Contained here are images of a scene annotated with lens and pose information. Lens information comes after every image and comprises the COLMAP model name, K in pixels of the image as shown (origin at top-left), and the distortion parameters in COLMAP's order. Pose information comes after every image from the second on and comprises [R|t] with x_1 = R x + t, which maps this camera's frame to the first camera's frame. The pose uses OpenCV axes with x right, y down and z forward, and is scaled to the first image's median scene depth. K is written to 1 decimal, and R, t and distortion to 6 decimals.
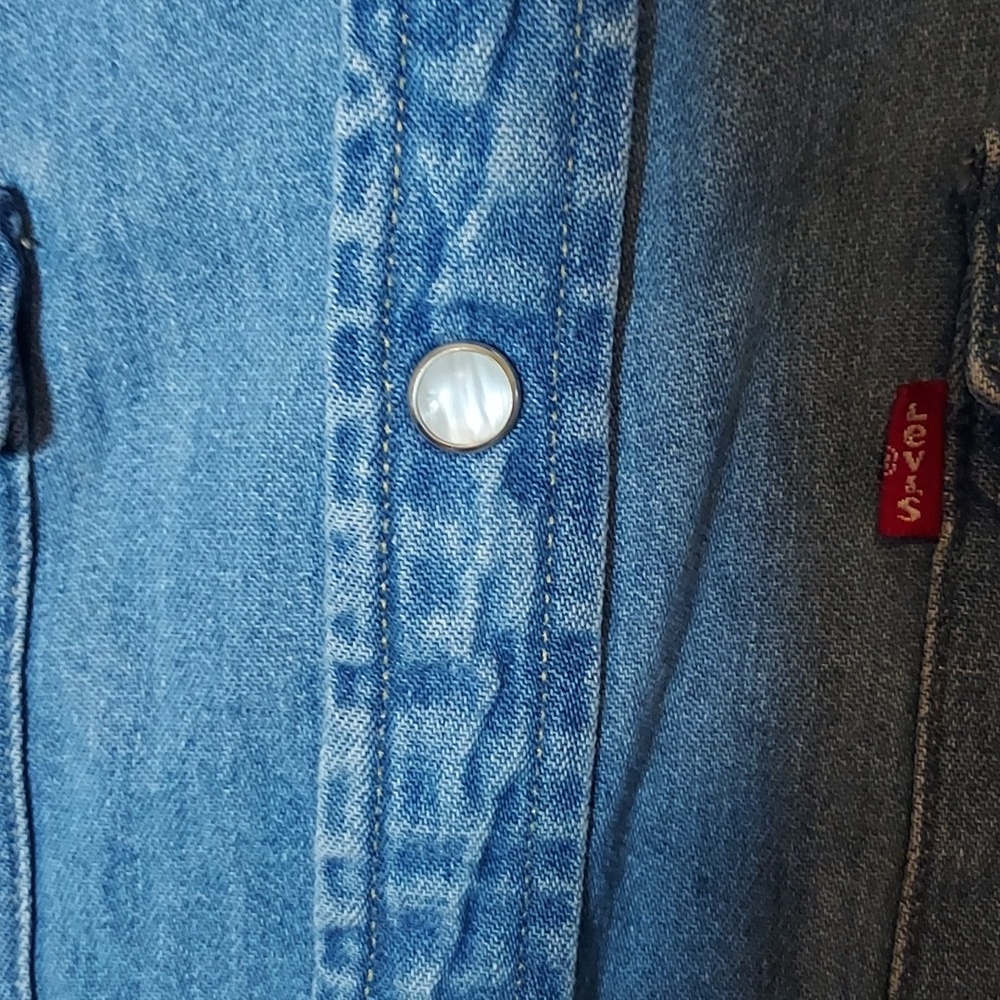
lens RADIAL K [[1635.6, 0, 493.0], [0, 1635.6, 500.5], [0, 0, 1]] dist [0.078800, 0.000000]
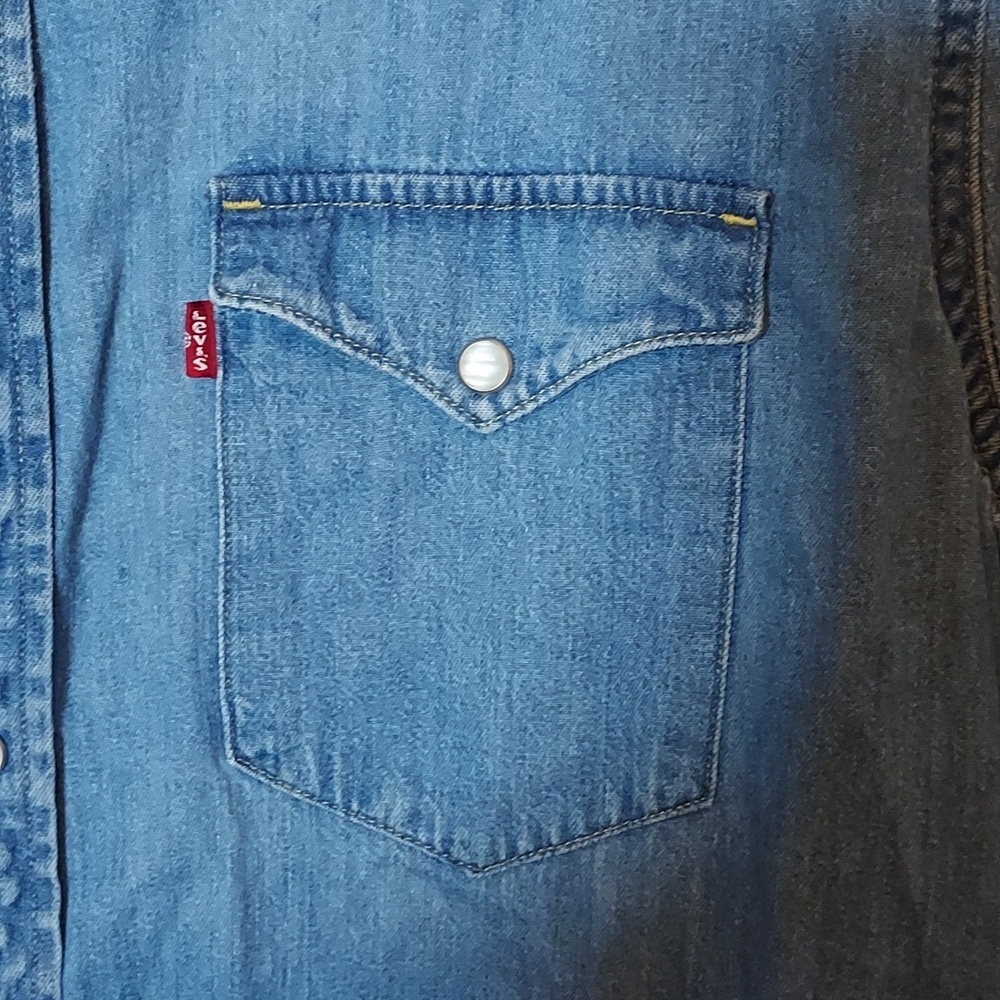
lens RADIAL K [[1635.6, 0, 481.5], [0, 1635.6, 508.0], [0, 0, 1]] dist [0.078800, 0.000000]
pose [[0.982892, -0.060015, 0.174132, 0.225281], [0.060204, 0.998177, 0.004206, 0.189688], [-0.174067, 0.006349, 0.984713, -1.023670]]
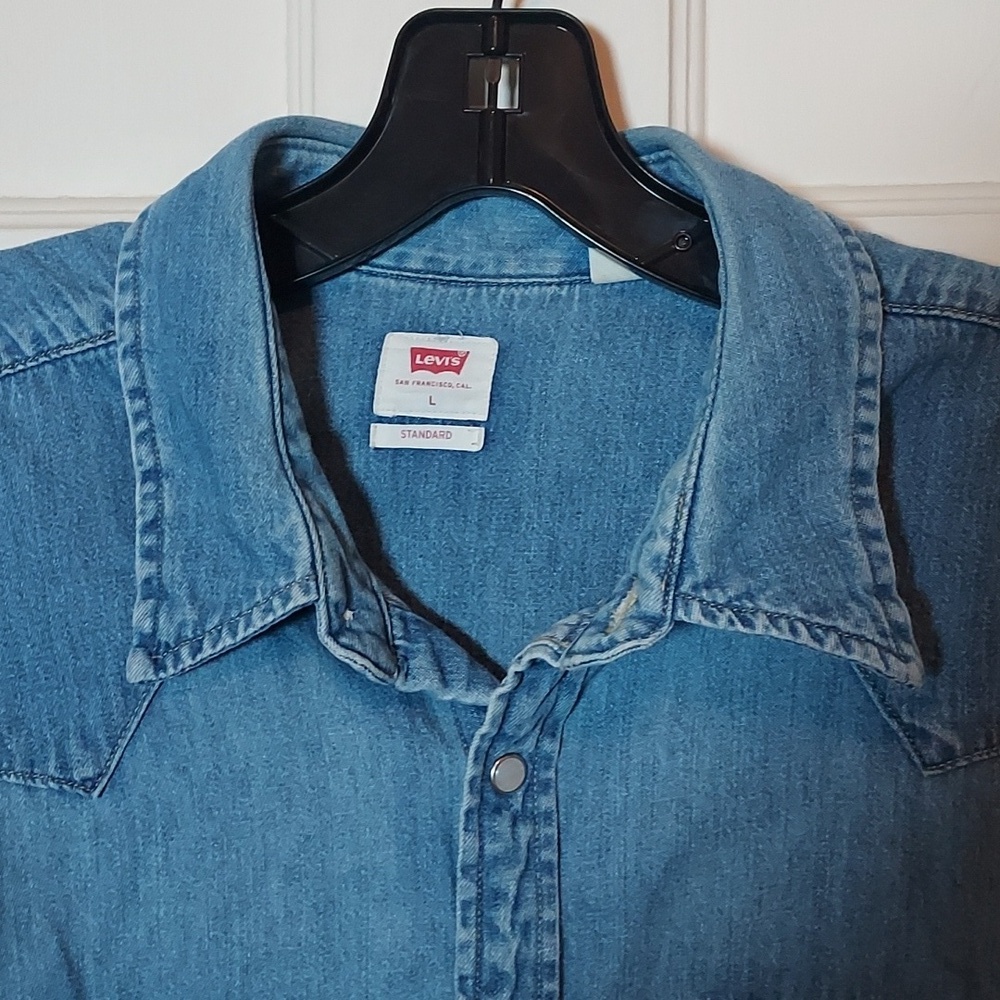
lens RADIAL K [[1635.6, 0, 499.0], [0, 1635.6, 499.5], [0, 0, 1]] dist [0.078800, 0.000000]
pose [[0.991352, -0.024003, 0.129013, -0.334926], [0.053079, 0.972461, -0.226942, -0.421684], [-0.120013, 0.231828, 0.965325, -1.782447]]
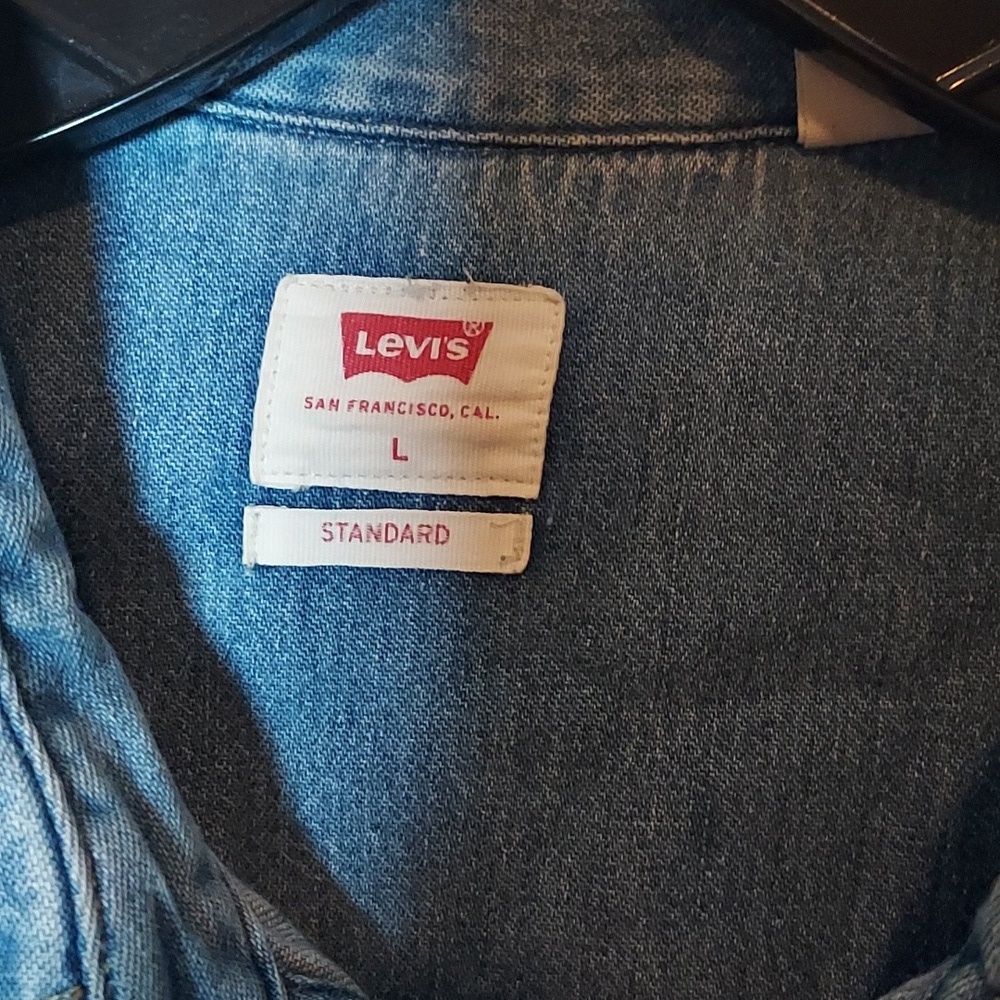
lens RADIAL K [[1635.6, 0, 500.7], [0, 1635.6, 499.2], [0, 0, 1]] dist [0.078800, 0.000000]
pose [[0.984358, -0.045406, 0.170228, -0.210288], [0.072464, 0.985051, -0.156280, -0.992790], [-0.160588, 0.166171, 0.972933, -0.248907]]
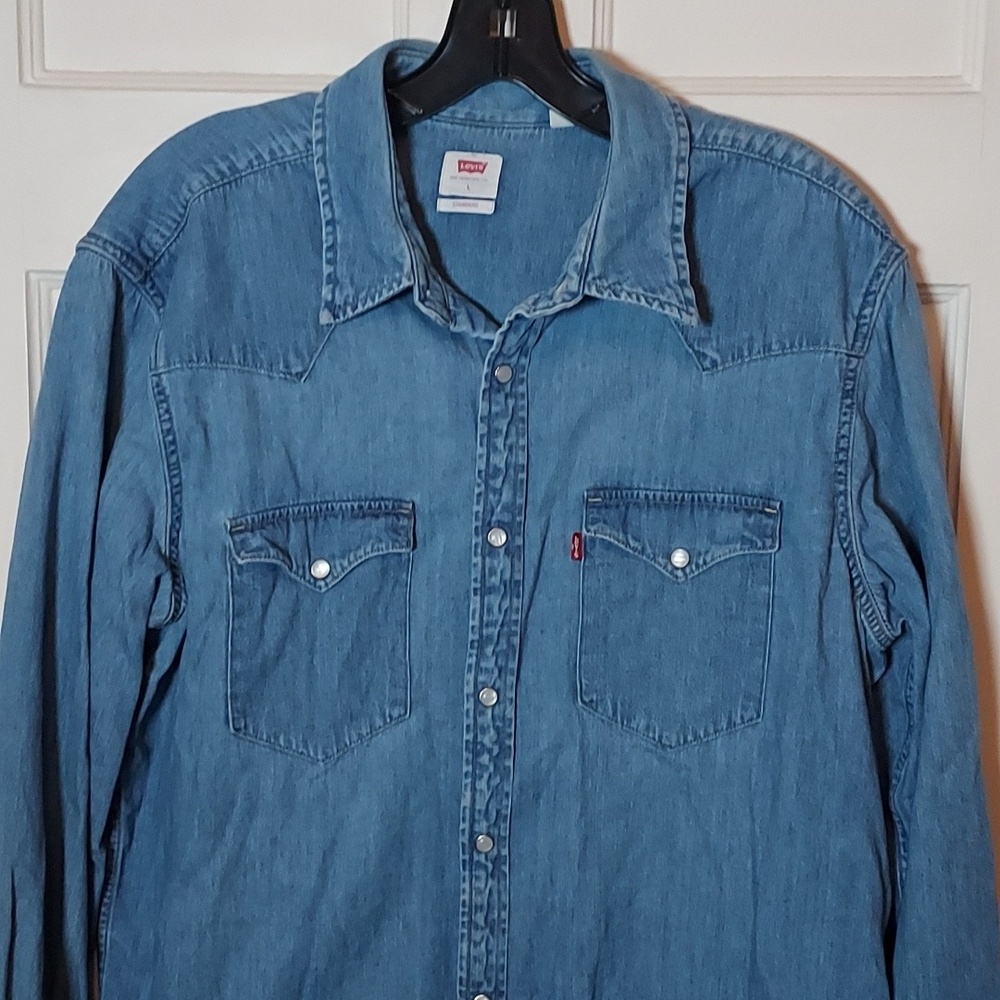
lens RADIAL K [[1635.6, 0, 482.8], [0, 1635.6, 508.1], [0, 0, 1]] dist [0.078800, 0.000000]
pose [[0.991376, -0.024700, 0.128699, -0.762465], [0.037127, 0.994778, -0.095075, 0.356762], [-0.125679, 0.099033, 0.987116, -4.398914]]
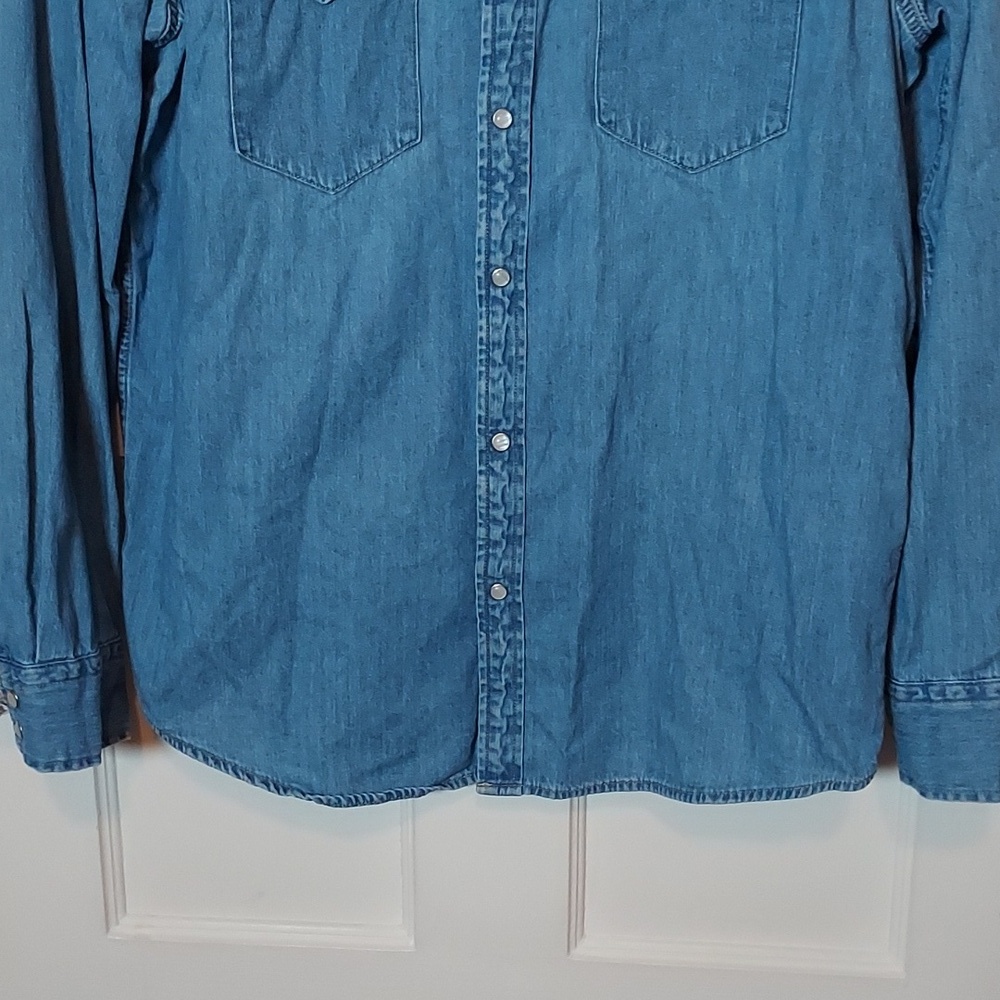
lens RADIAL K [[1635.6, 0, 481.9], [0, 1635.6, 521.2], [0, 0, 1]] dist [0.078800, 0.000000]
pose [[0.993329, -0.059983, 0.098488, -0.717978], [0.051696, 0.995069, 0.084643, 1.306662], [-0.103079, -0.078986, 0.991532, -4.264596]]
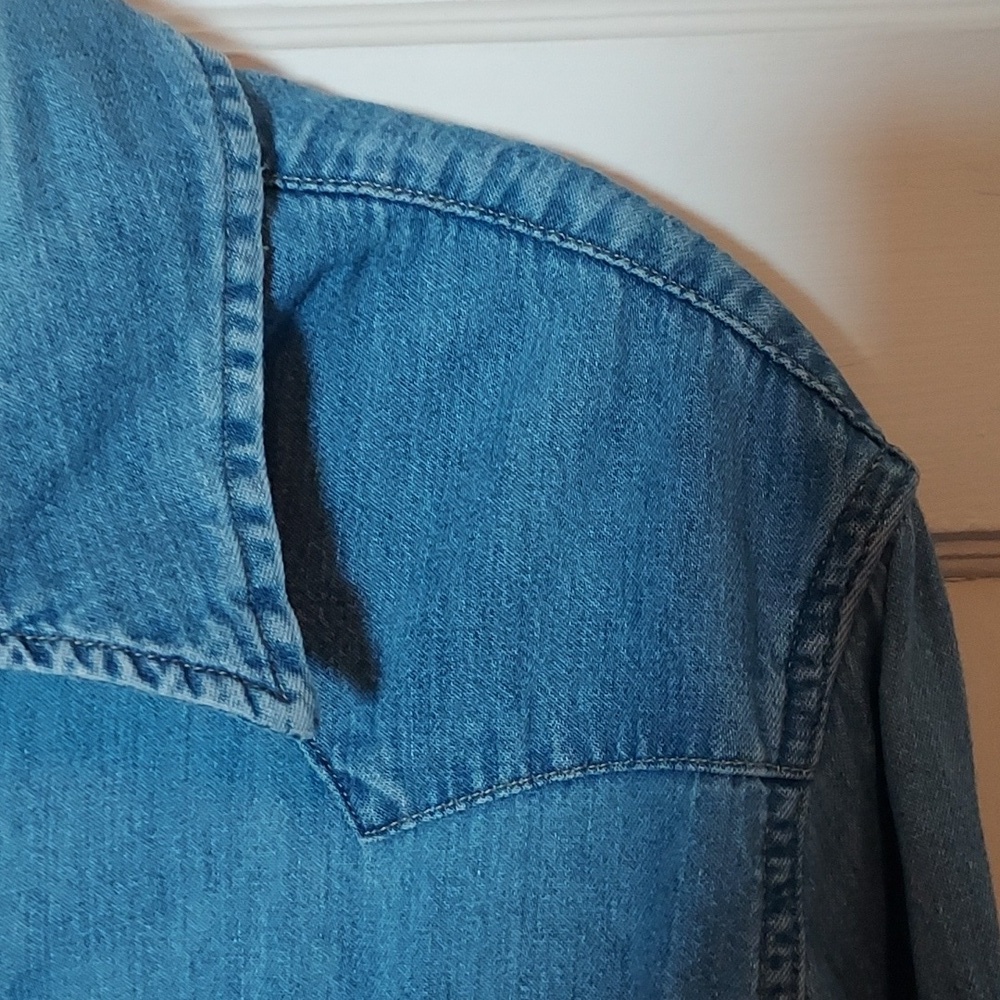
lens RADIAL K [[1635.6, 0, 507.7], [0, 1635.6, 503.0], [0, 0, 1]] dist [0.078800, 0.000000]
pose [[0.968556, -0.063906, 0.240447, 0.383265], [0.104886, 0.981250, -0.161700, -0.609738], [-0.225605, 0.181835, 0.957099, -1.141132]]
